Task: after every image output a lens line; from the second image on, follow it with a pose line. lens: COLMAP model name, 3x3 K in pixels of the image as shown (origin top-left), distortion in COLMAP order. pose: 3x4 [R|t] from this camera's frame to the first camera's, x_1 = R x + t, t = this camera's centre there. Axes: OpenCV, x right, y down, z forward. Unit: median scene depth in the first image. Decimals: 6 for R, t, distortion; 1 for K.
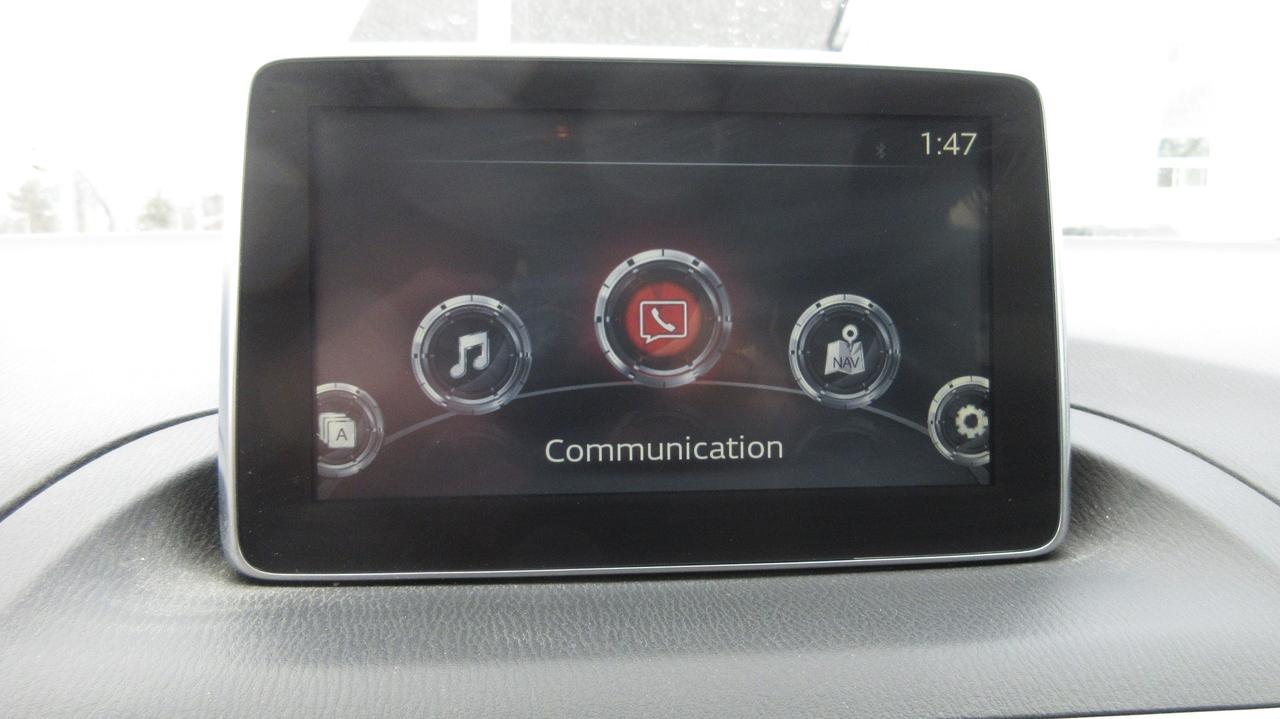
lens RADIAL K [[966.4, 0, 638.4], [0, 966.4, 347.3], [0, 0, 1]] dist [0.015667, -0.007626]
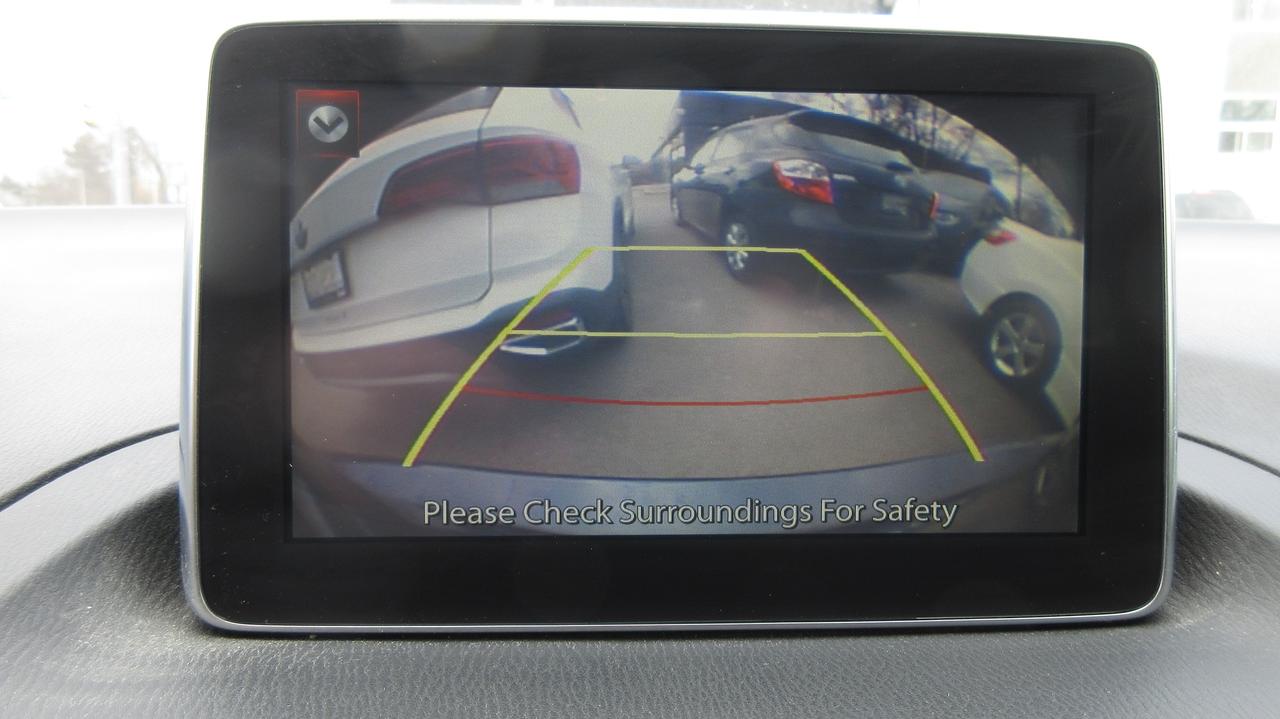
lens RADIAL K [[966.4, 0, 639.7], [0, 966.4, 350.3], [0, 0, 1]] dist [0.015667, -0.007626]
pose [[0.999064, 0.015073, -0.040549, 0.012191], [-0.013348, 0.999009, 0.042461, -0.051594], [0.041149, -0.041880, 0.998275, 0.151925]]
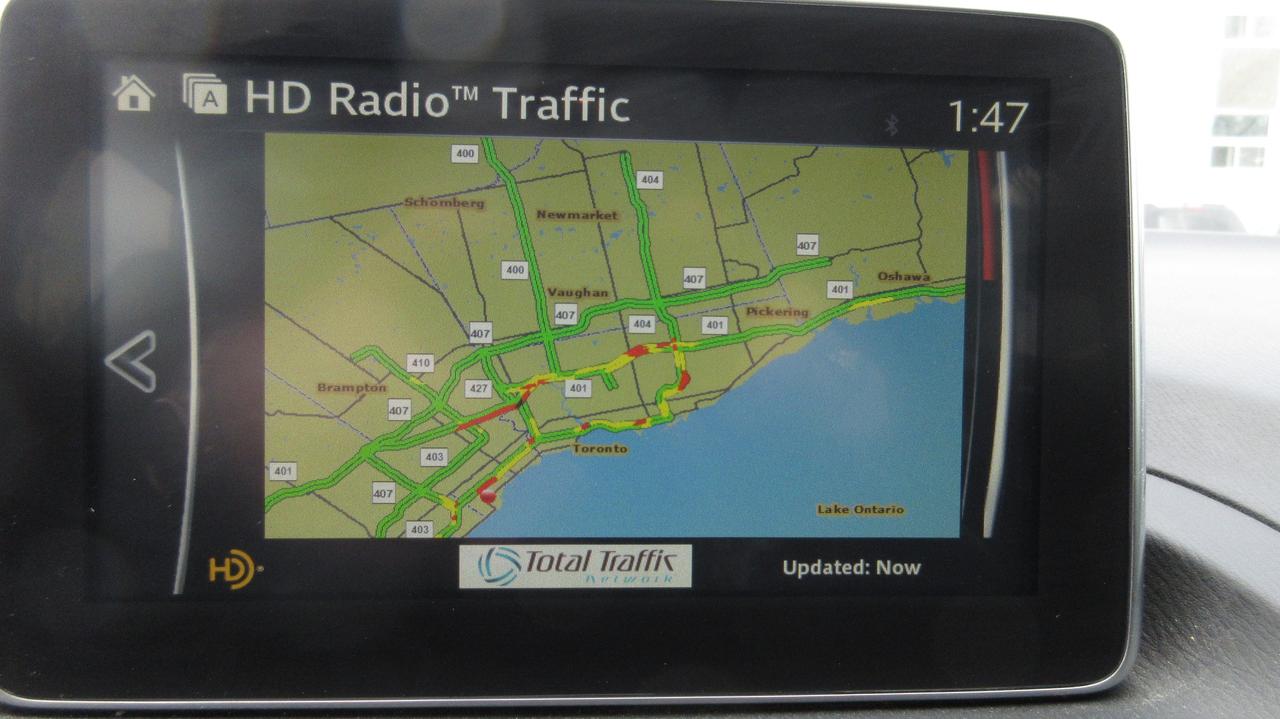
lens RADIAL K [[966.4, 0, 638.6], [0, 966.4, 353.5], [0, 0, 1]] dist [0.015667, -0.007626]
pose [[0.999143, 0.021558, -0.035320, 0.096796], [-0.020312, 0.999171, 0.035282, -0.058838], [0.036052, -0.034535, 0.998753, 0.285130]]
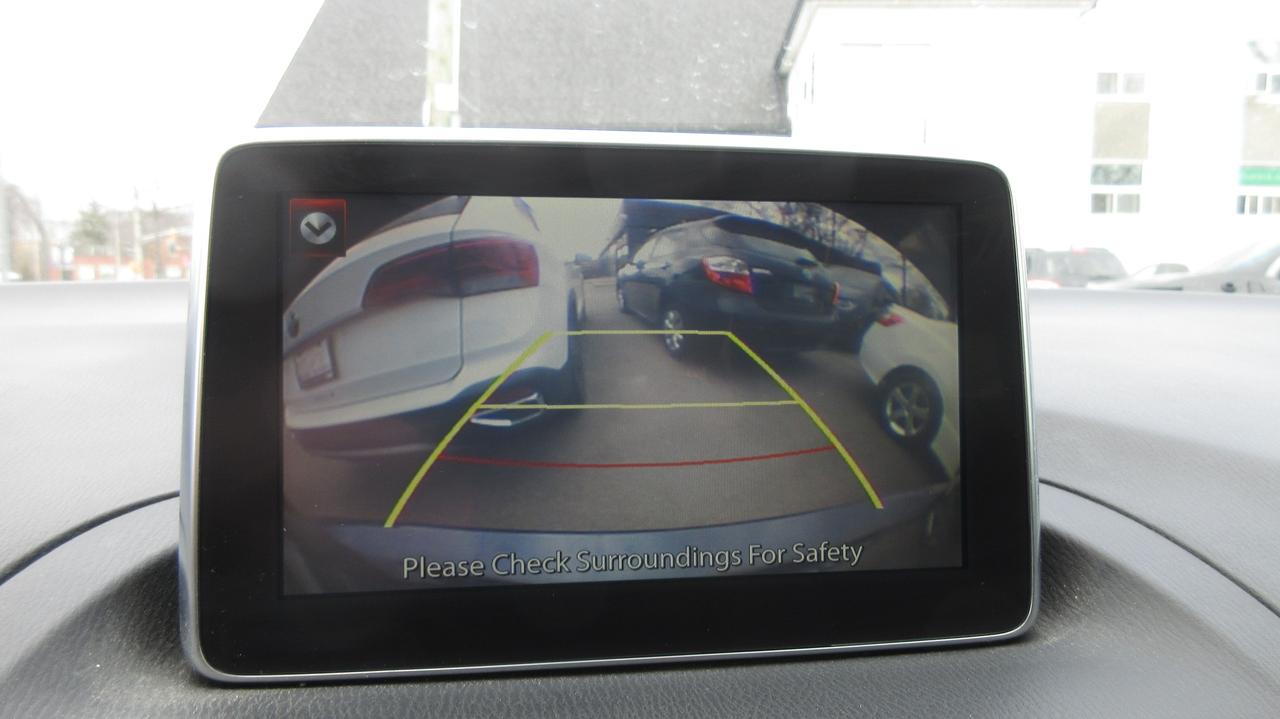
lens RADIAL K [[966.4, 0, 641.2], [0, 966.4, 347.4], [0, 0, 1]] dist [0.015667, -0.007626]
pose [[0.998515, 0.000245, 0.054471, -0.026908], [0.000885, 0.999785, -0.020734, -0.069751], [-0.054464, 0.020751, 0.998300, 0.008962]]
